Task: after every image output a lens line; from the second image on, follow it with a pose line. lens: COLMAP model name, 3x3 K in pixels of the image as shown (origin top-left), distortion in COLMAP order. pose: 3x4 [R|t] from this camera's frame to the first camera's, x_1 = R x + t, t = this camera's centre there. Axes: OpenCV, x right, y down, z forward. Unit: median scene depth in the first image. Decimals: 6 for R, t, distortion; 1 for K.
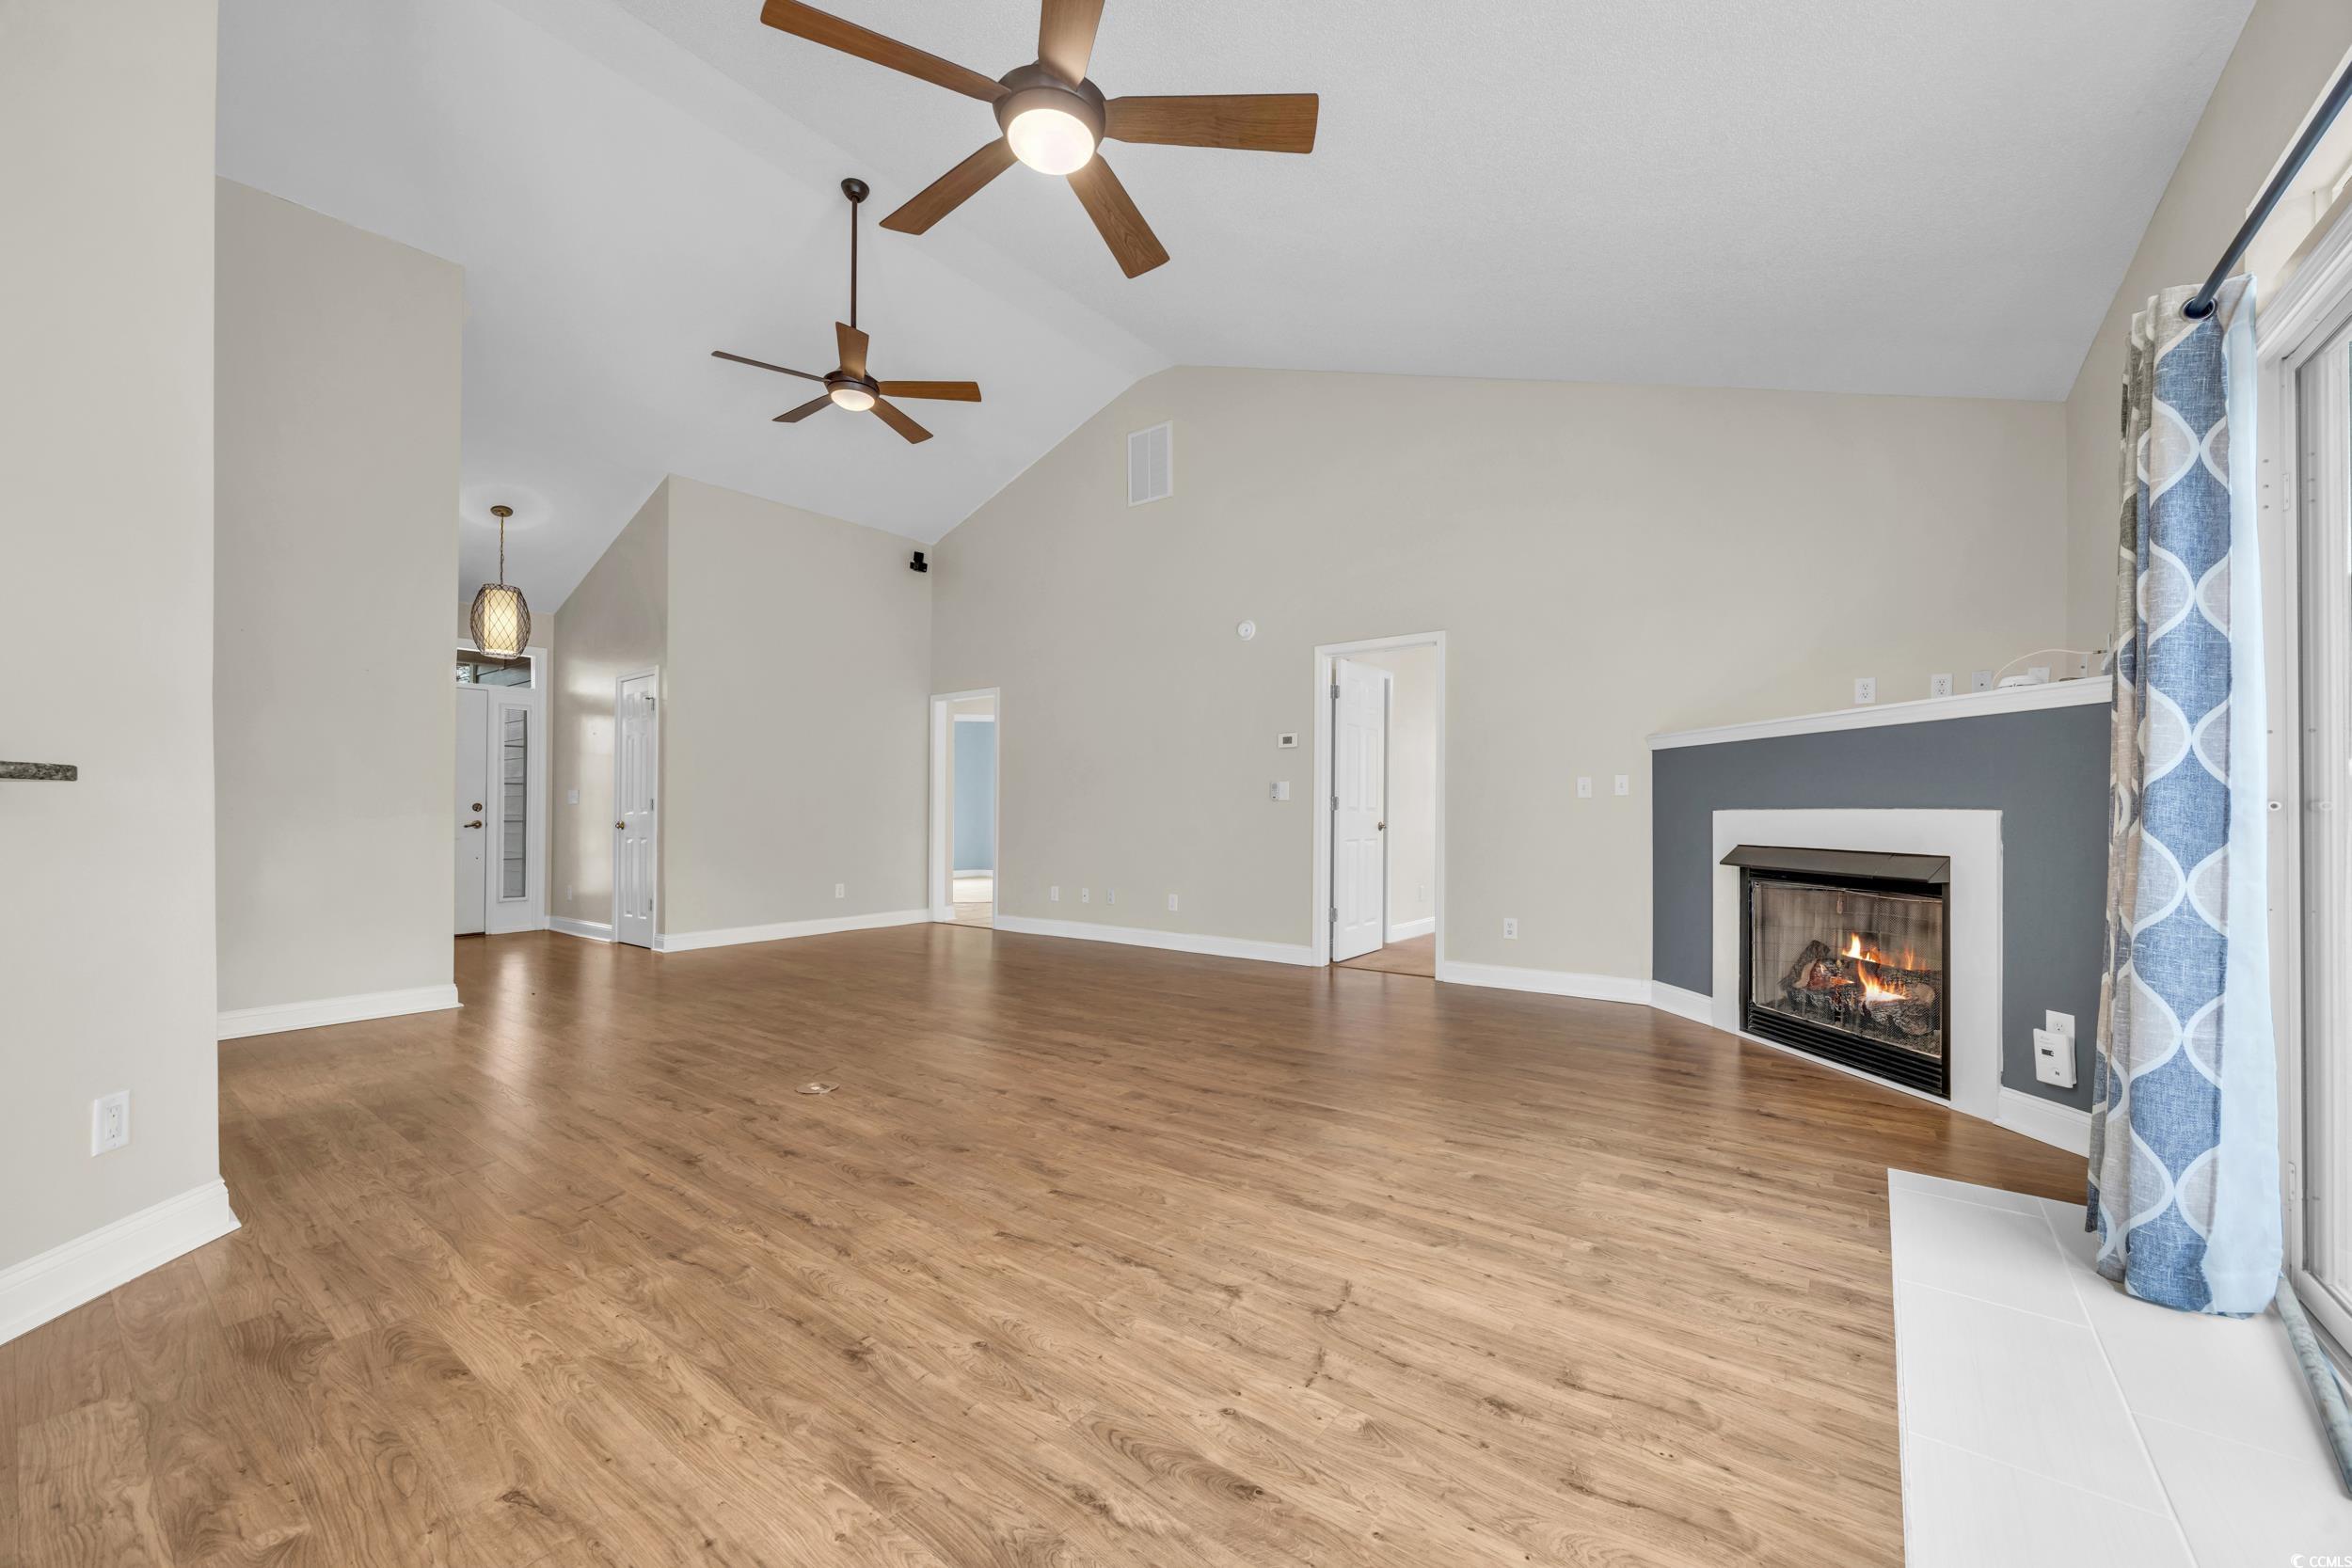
lens RADIAL K [[904.6, 0, 1177.6], [0, 904.6, 807.6], [0, 0, 1]] dist [0.001549, -0.000344]
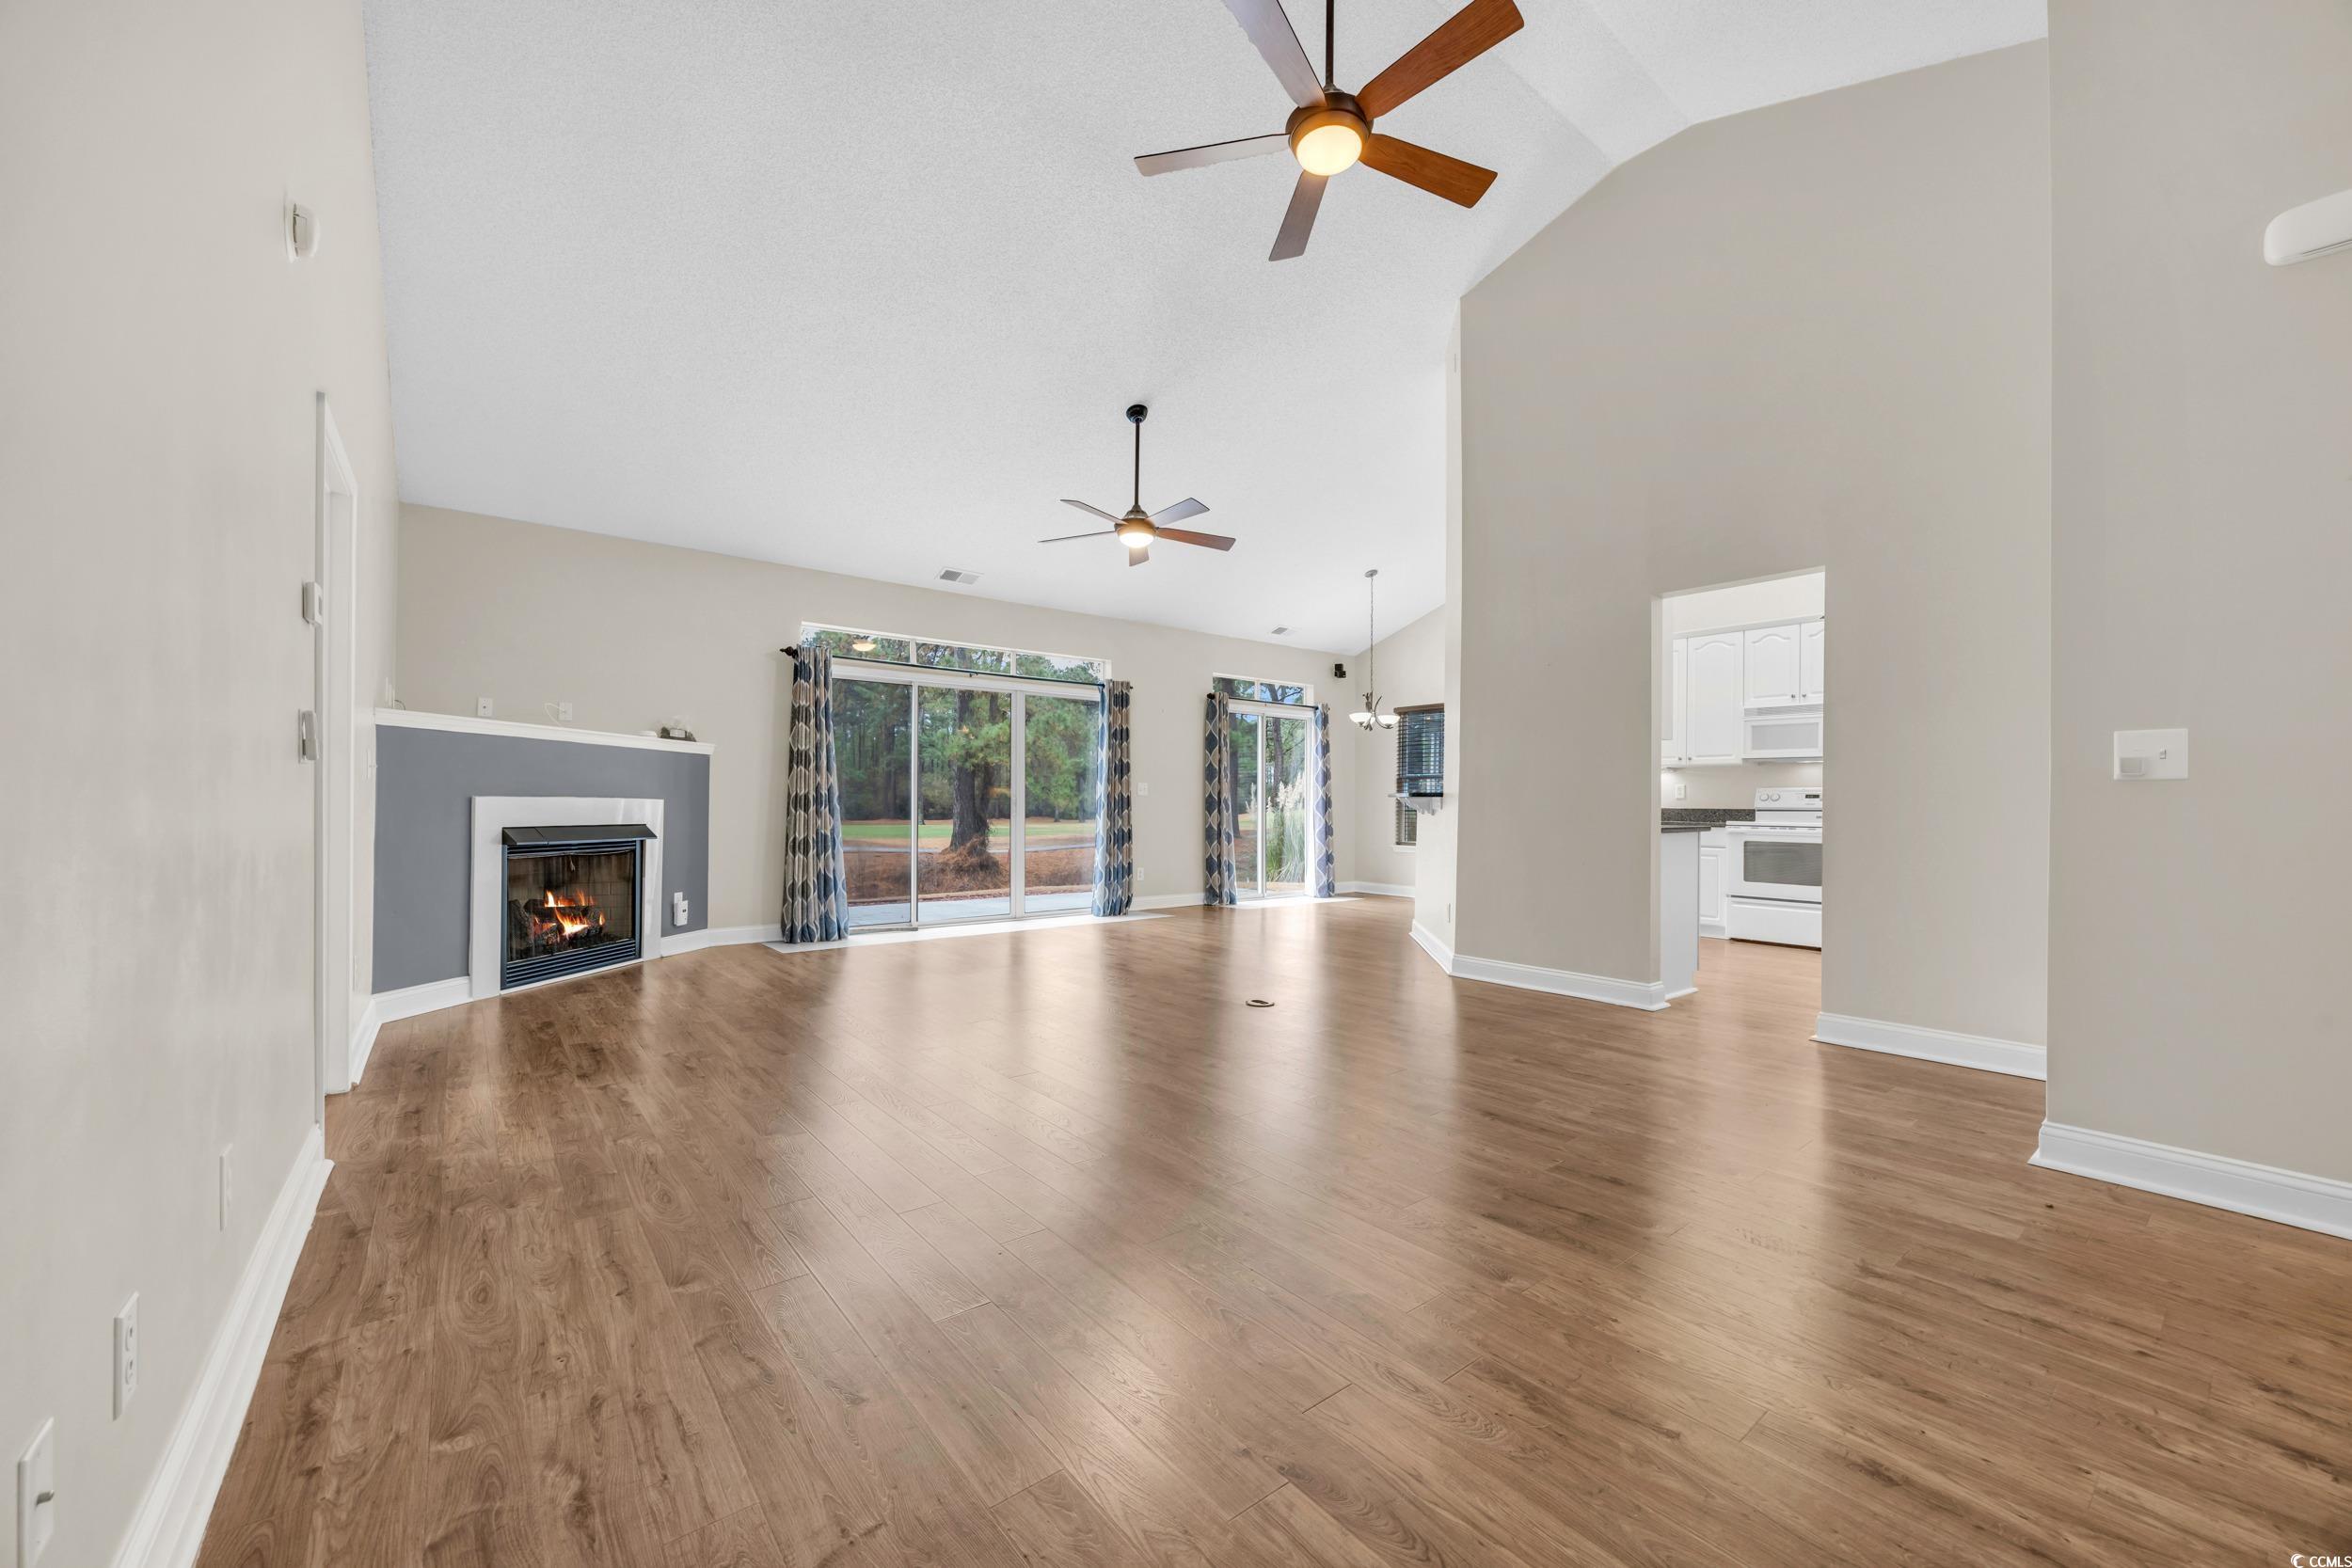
lens RADIAL K [[904.6, 0, 1177.6], [0, 904.6, 784.3], [0, 0, 1]] dist [0.001549, -0.000344]
pose [[-0.970563, 0.001498, 0.240845, -0.527119], [-0.004057, 0.999737, -0.022569, 0.008893], [-0.240815, -0.022882, -0.970301, 2.101610]]
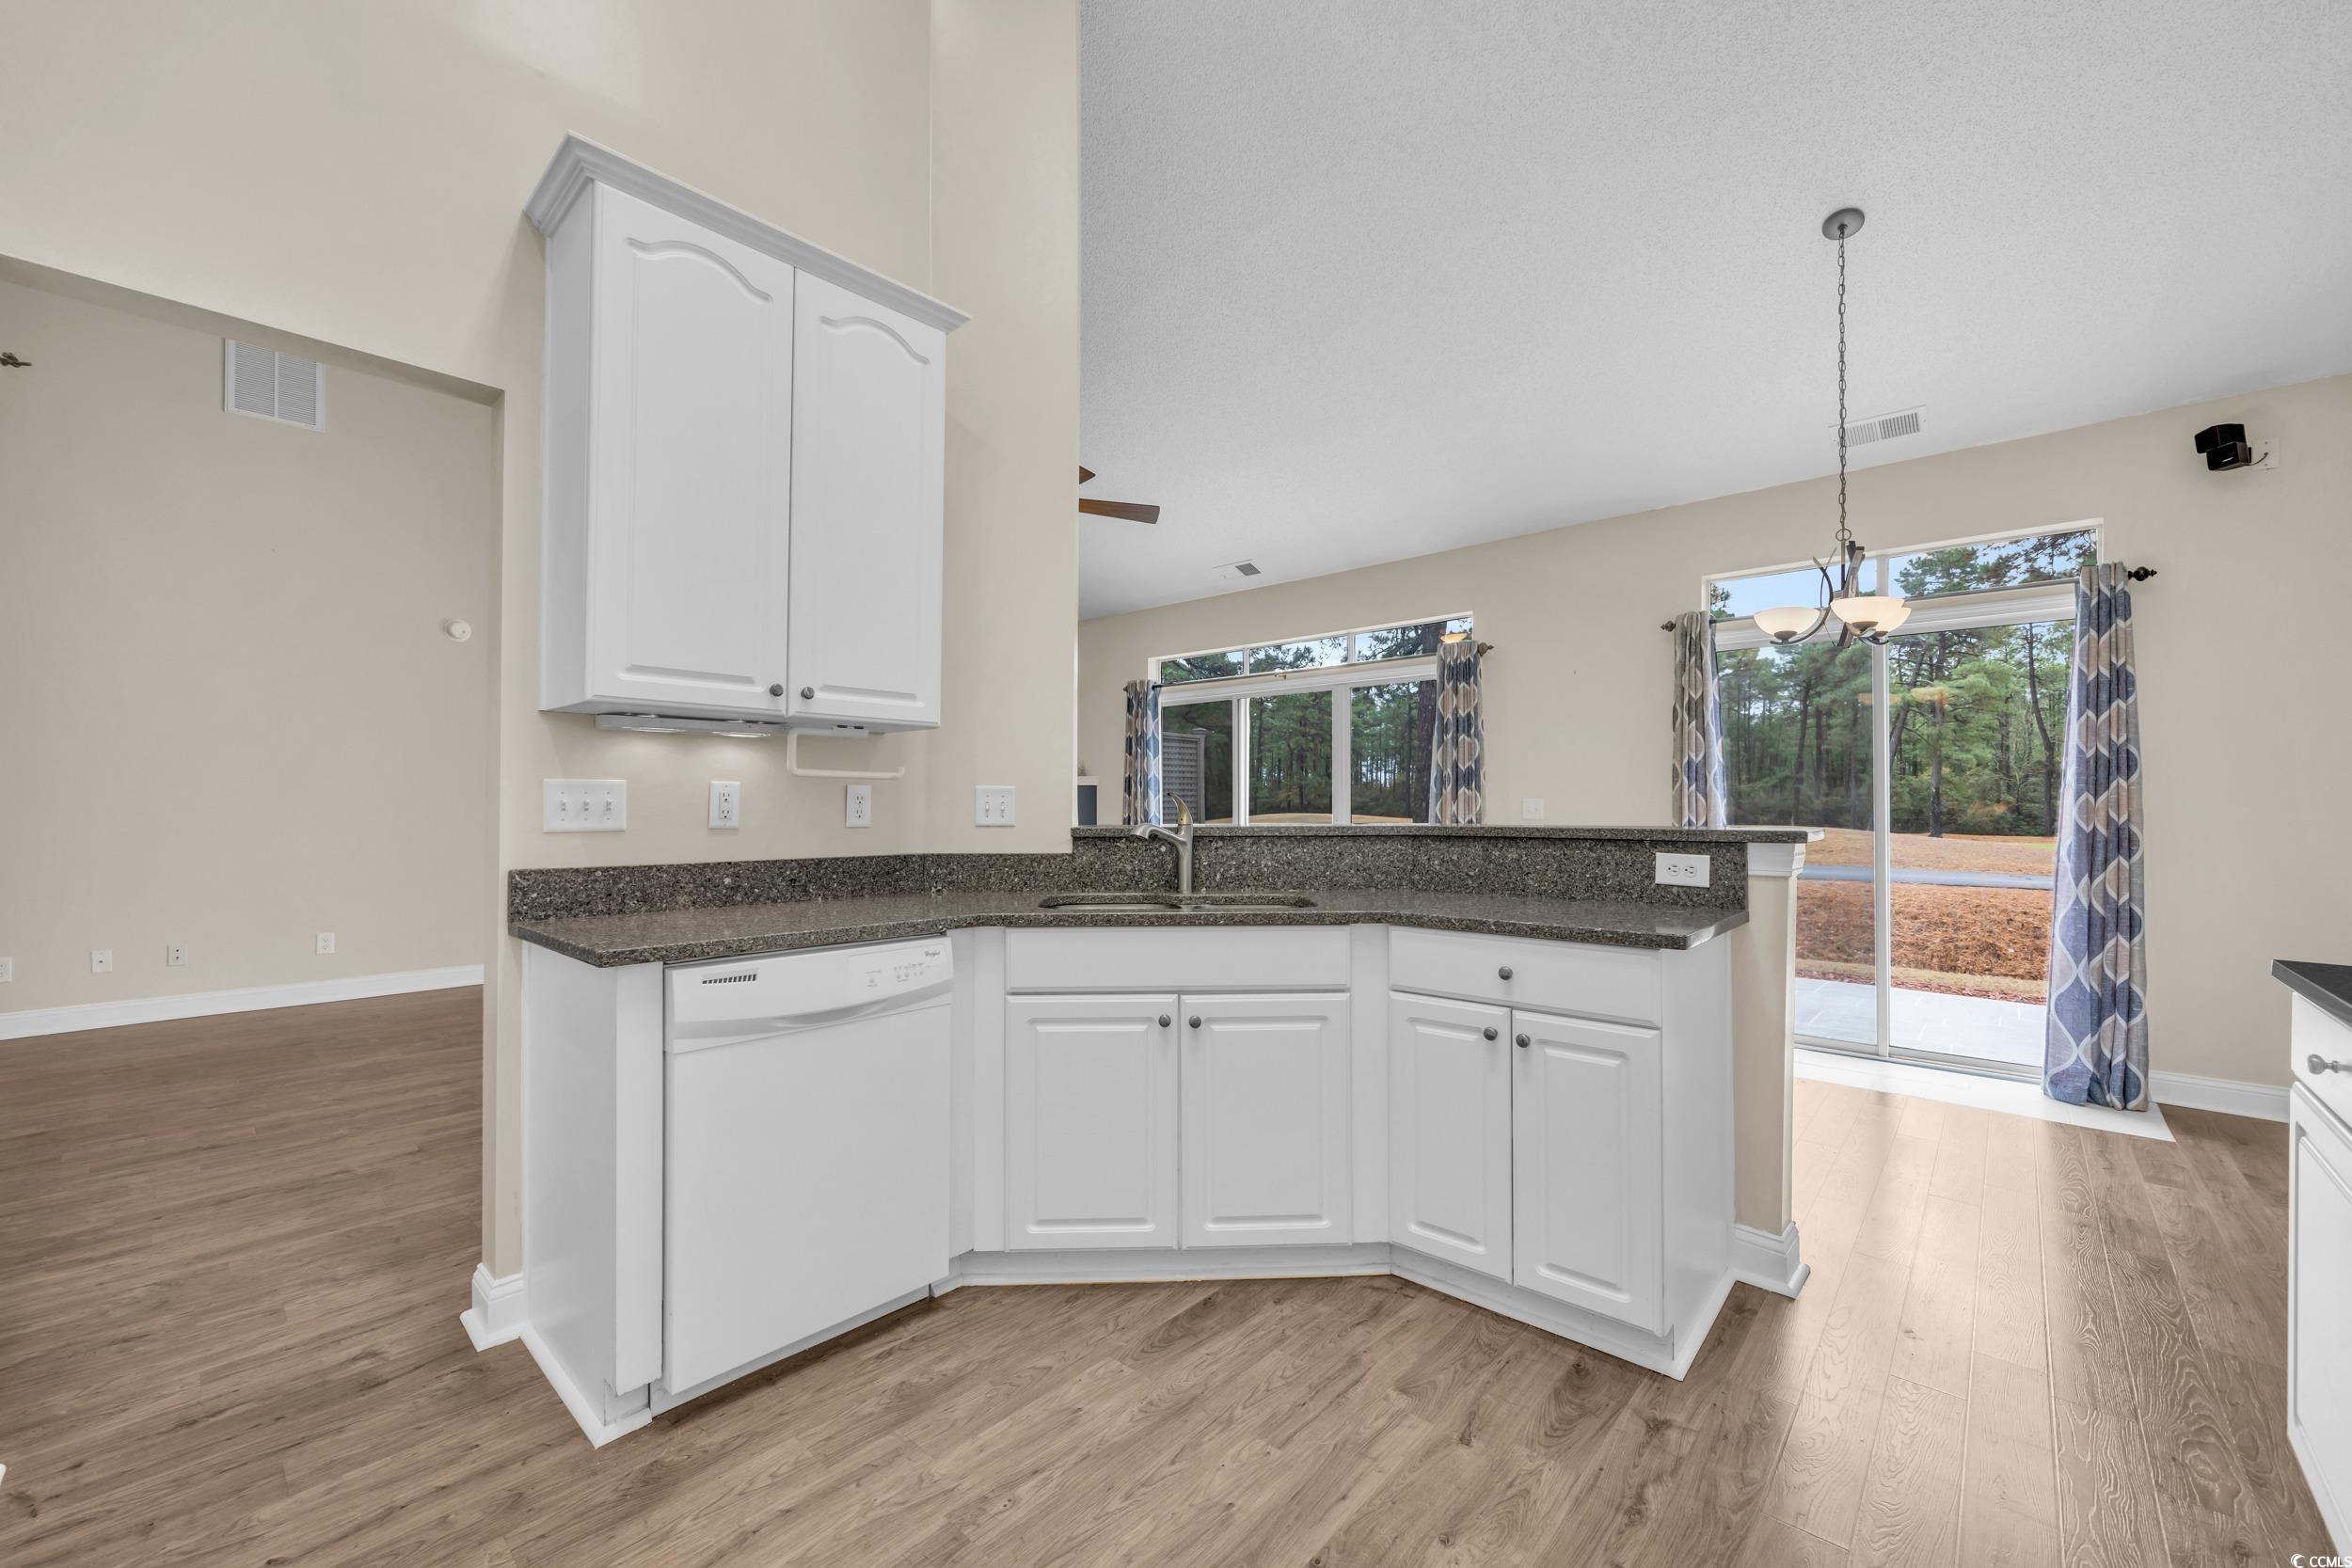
lens RADIAL K [[939.4, 0, 1169.6], [0, 939.4, 799.8], [0, 0, 1]] dist [-0.002866, -0.000852]
pose [[0.092692, 0.007661, 0.995665, -1.373869], [-0.002458, 0.999969, -0.007466, -0.032747], [-0.995692, -0.001756, 0.092708, 0.307085]]
